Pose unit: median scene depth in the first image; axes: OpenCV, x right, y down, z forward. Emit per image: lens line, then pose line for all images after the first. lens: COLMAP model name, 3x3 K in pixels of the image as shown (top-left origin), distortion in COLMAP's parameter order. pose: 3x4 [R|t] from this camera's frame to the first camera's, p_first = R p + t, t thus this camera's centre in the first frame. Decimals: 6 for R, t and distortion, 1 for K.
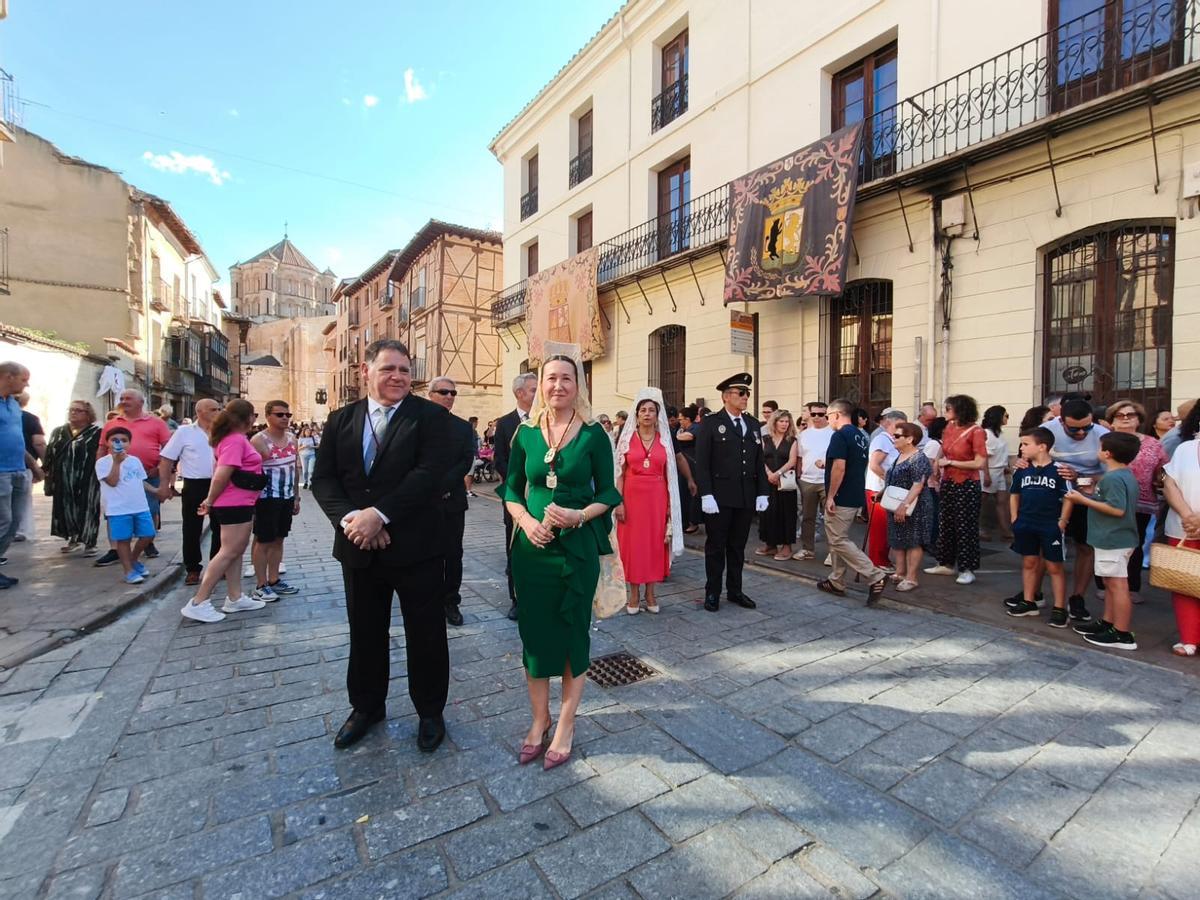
lens RADIAL K [[557.7, 0, 604.8], [0, 557.7, 450.2], [0, 0, 1]] dist [-0.001968, 0.000207]
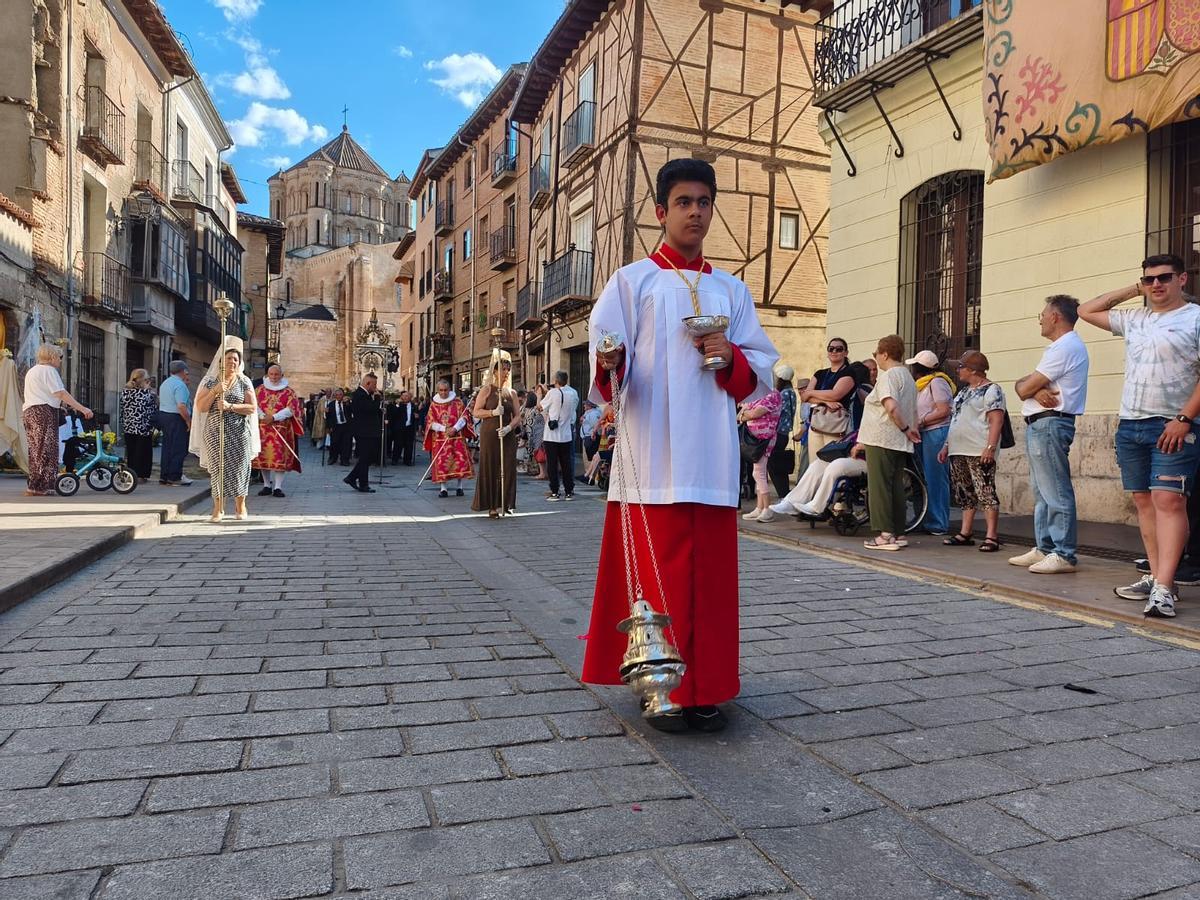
lens RADIAL K [[816.9, 0, 605.4], [0, 816.9, 461.8], [0, 0, 1]] dist [0.002888, -0.013231]
pose [[0.977684, 0.018765, -0.209240, -0.215621], [-0.017822, 0.999821, 0.006388, 0.015989], [0.209322, -0.002516, 0.977844, 0.423136]]
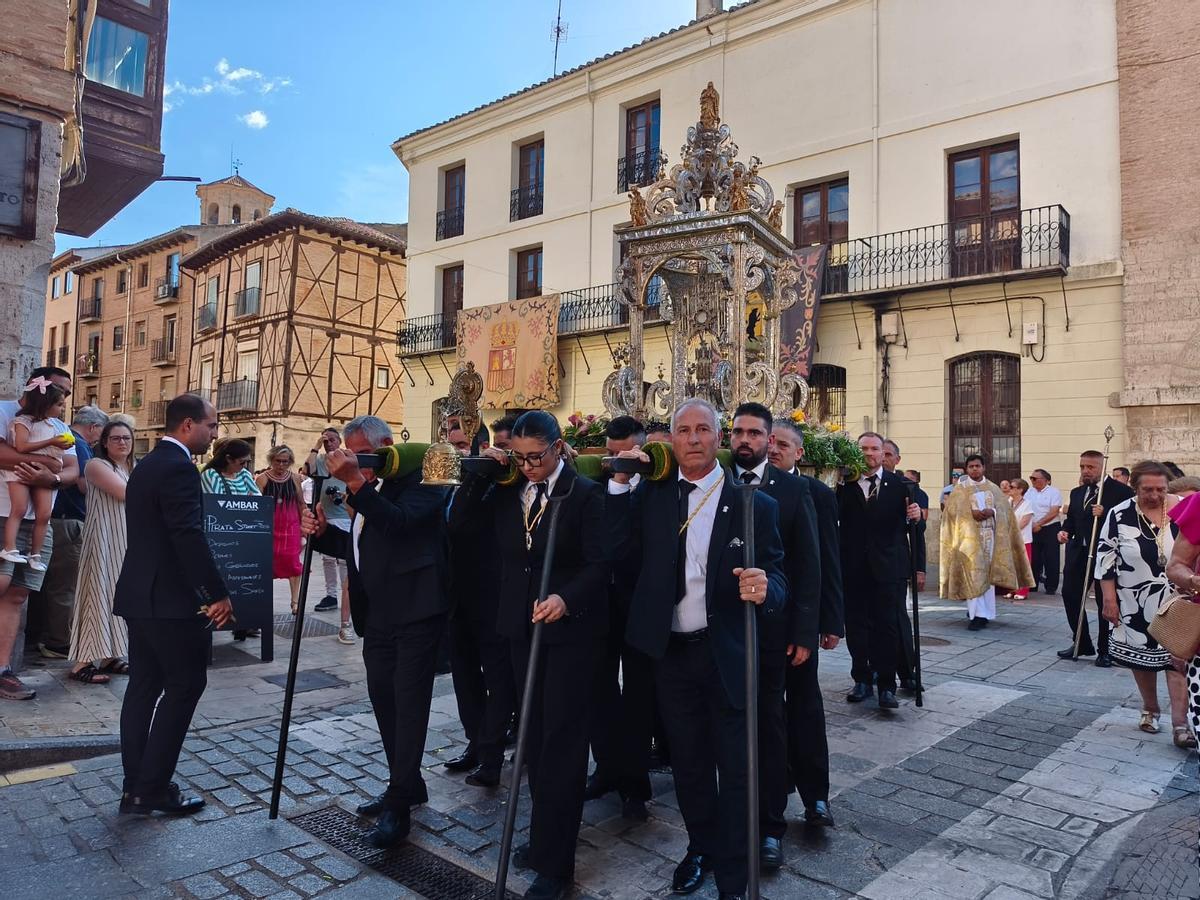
lens RADIAL K [[849.3, 0, 600.0], [0, 849.3, 450.0], [0, 0, 1]] dist [0.004332, -0.002806]
pose [[0.964539, 0.023521, 0.262892, -0.234524], [-0.006742, 0.997892, -0.064547, 0.001186], [-0.263856, 0.060485, 0.962664, -0.310228]]
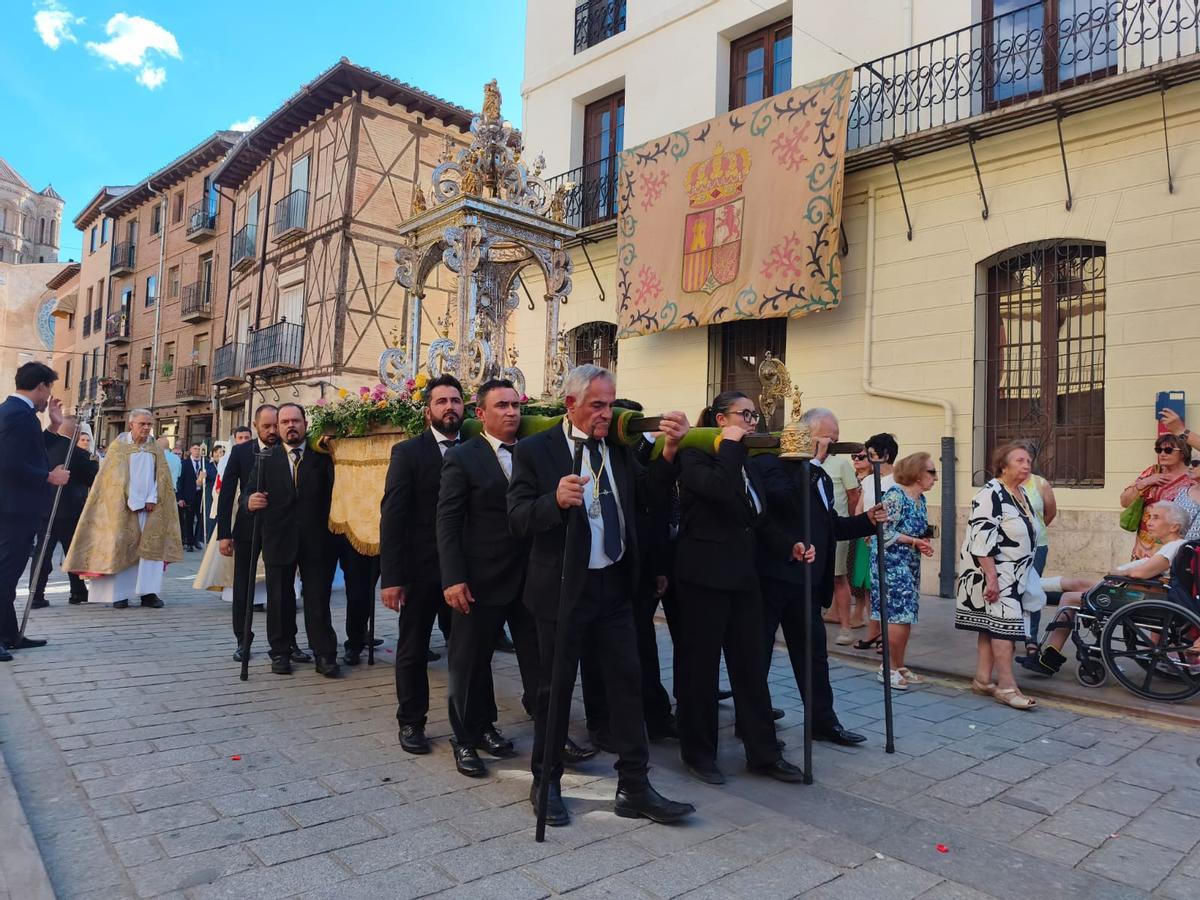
lens RADIAL K [[816.9, 0, 605.4], [0, 816.9, 461.8], [0, 0, 1]] dist [0.002888, -0.013231]
pose [[0.984359, 0.034770, 0.172707, -0.228251], [-0.024699, 0.997885, -0.060127, 0.003700], [-0.174432, 0.054921, 0.983136, 0.273783]]
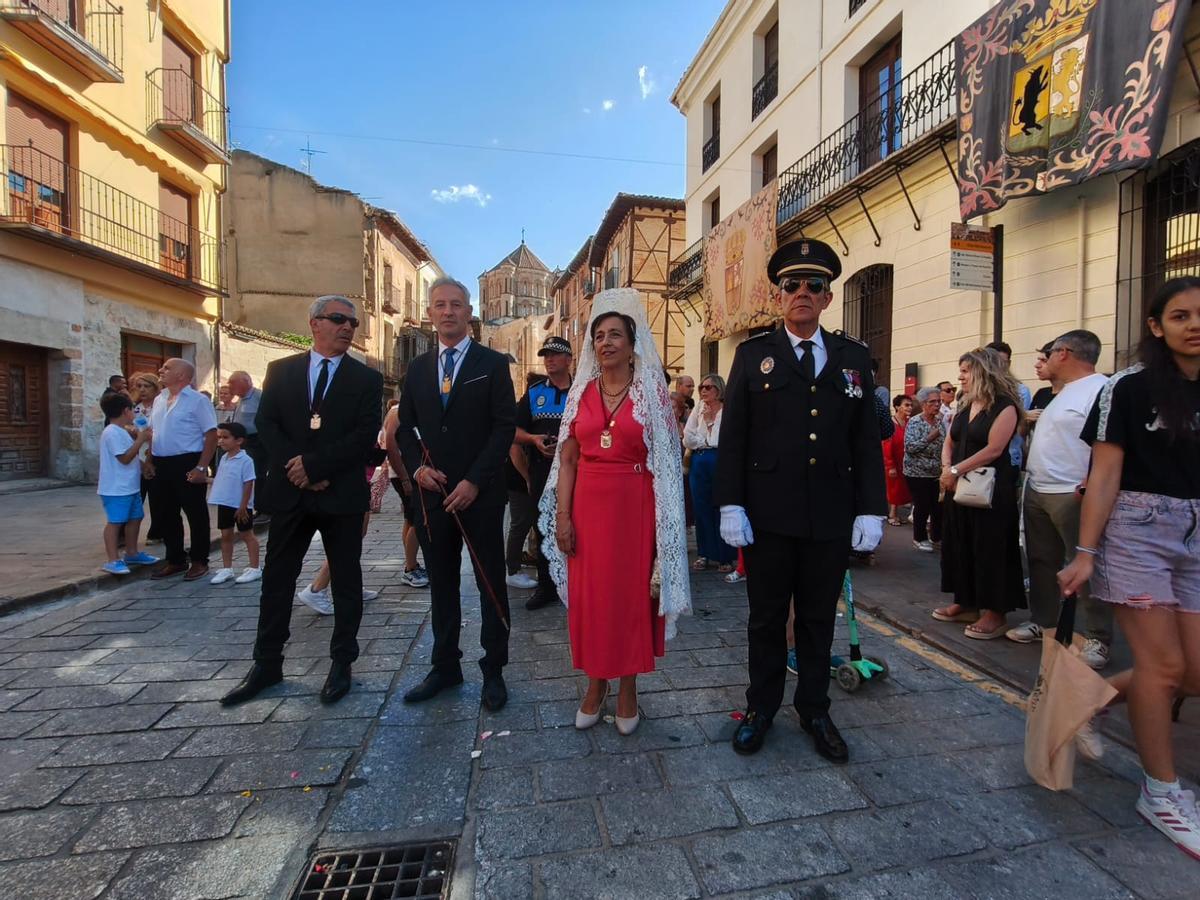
lens RADIAL K [[582.1, 0, 602.8], [0, 582.1, 444.9], [0, 0, 1]] dist [-0.019272, 0.000966]
pose [[0.919335, 0.010742, -0.393329, 0.061303], [-0.009796, 0.999942, 0.004414, 0.005740], [0.393354, -0.000205, 0.919387, 0.111542]]
